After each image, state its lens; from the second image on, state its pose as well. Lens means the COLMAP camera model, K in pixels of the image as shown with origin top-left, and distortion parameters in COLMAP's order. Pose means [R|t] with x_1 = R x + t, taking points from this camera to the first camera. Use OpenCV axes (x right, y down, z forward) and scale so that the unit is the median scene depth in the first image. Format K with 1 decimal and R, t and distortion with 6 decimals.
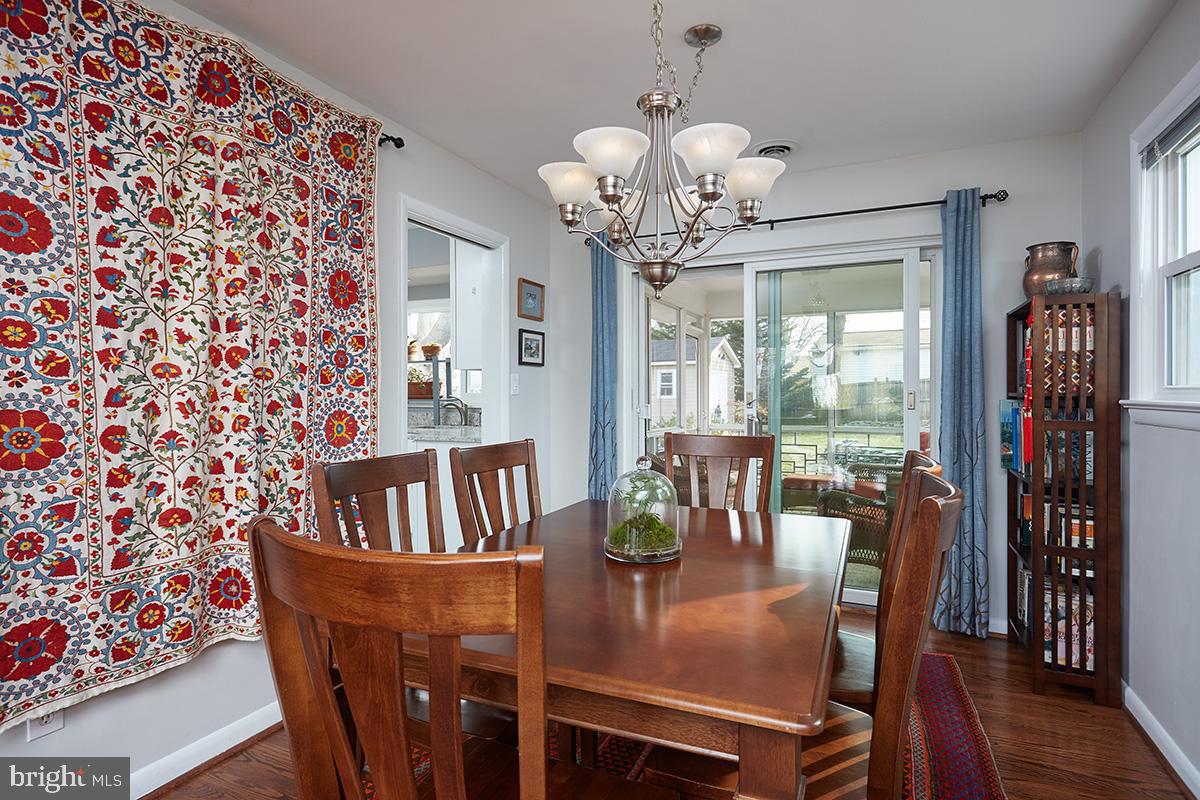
lens RADIAL K [[605.6, 0, 602.1], [0, 605.6, 402.1], [0, 0, 1]] dist [-0.000363, 0.000066]
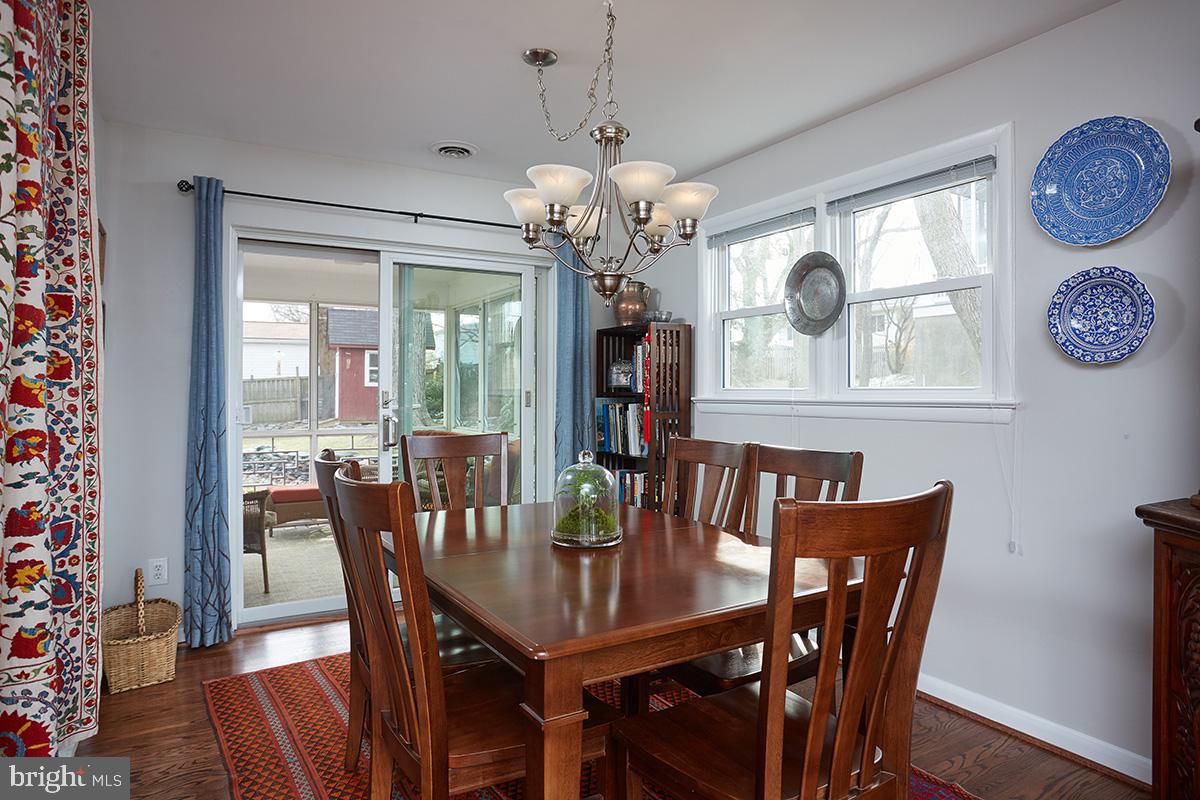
lens RADIAL K [[724.0, 0, 559.7], [0, 724.0, 405.2], [0, 0, 1]] dist [-0.022262, 0.002374]
pose [[0.581004, -0.011696, 0.813816, -0.692280], [0.009116, 0.999928, 0.007862, -0.001548], [-0.813849, 0.002850, 0.581069, 0.187717]]
